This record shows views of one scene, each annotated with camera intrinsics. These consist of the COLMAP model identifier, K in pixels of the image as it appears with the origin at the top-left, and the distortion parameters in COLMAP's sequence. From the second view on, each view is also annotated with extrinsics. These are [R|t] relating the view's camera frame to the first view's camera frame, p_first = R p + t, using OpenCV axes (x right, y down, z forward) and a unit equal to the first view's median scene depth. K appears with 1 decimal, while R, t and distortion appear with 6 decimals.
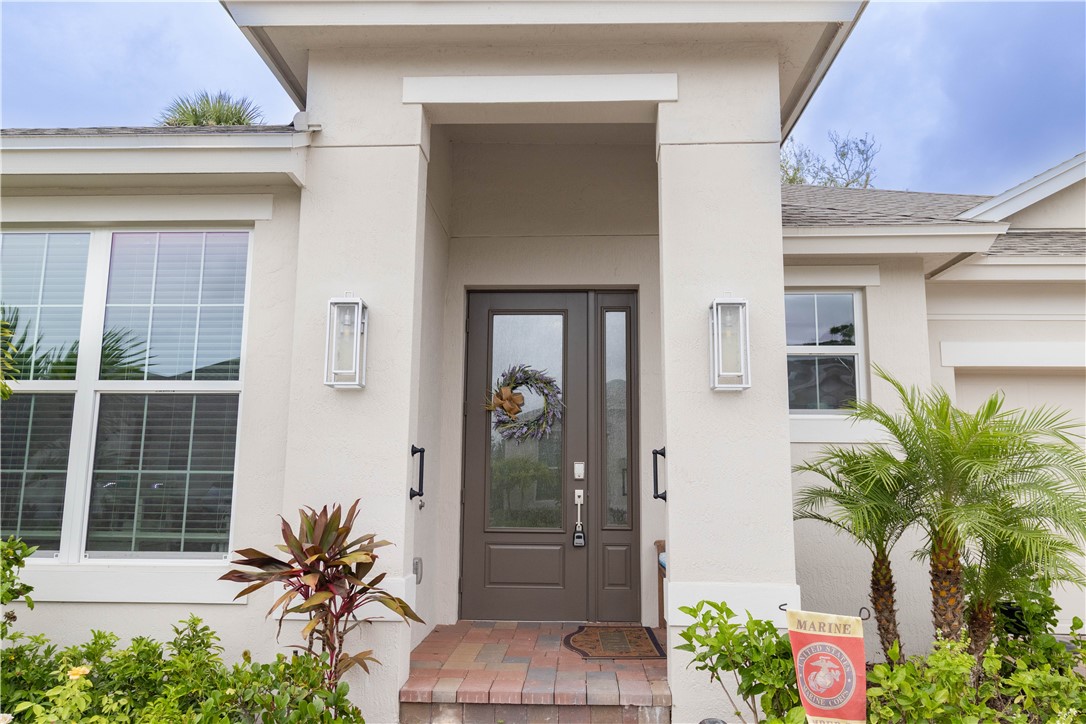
lens RADIAL K [[794.2, 0, 543.7], [0, 794.2, 369.8], [0, 0, 1]] dist [0.013512, -0.006238]
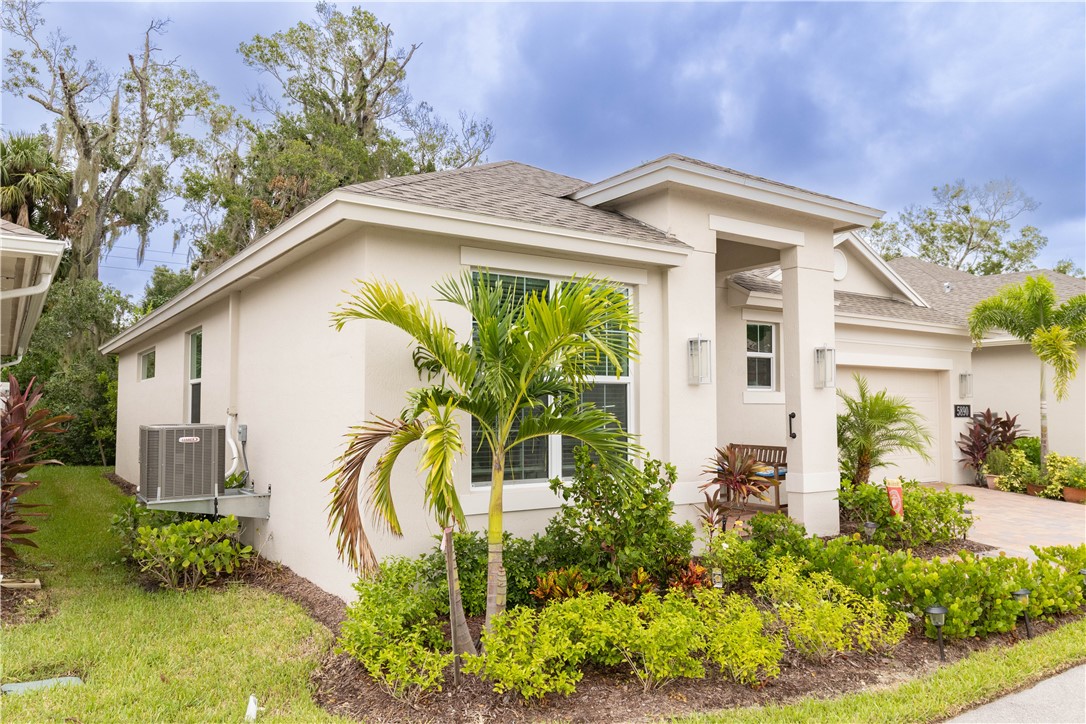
lens RADIAL K [[794.2, 0, 543.7], [0, 794.2, 369.8], [0, 0, 1]] dist [0.013512, -0.006238]
pose [[0.799204, 0.016428, 0.600836, -1.540293], [-0.074817, 0.994571, 0.072324, -0.111400], [-0.596386, -0.102754, 0.796094, -0.266192]]
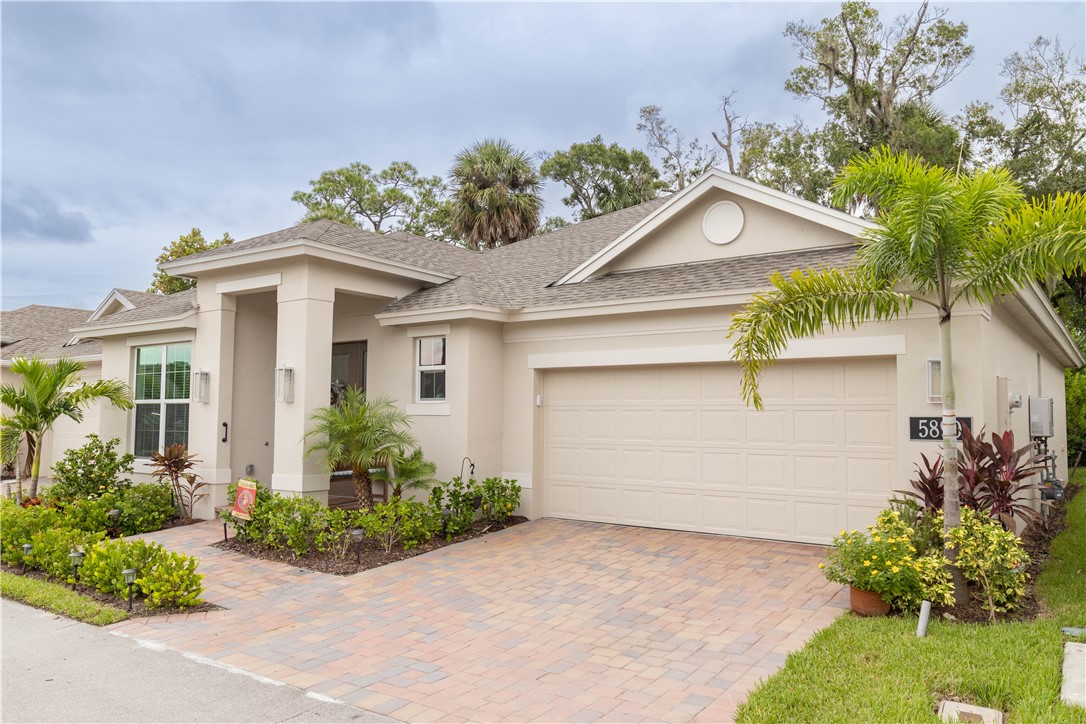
lens RADIAL K [[794.2, 0, 543.7], [0, 794.2, 369.8], [0, 0, 1]] dist [0.013512, -0.006238]
pose [[0.841605, -0.038322, -0.538732, 2.101702], [0.084911, 0.994463, 0.061907, -0.151897], [0.533377, -0.097846, 0.840199, -0.654614]]
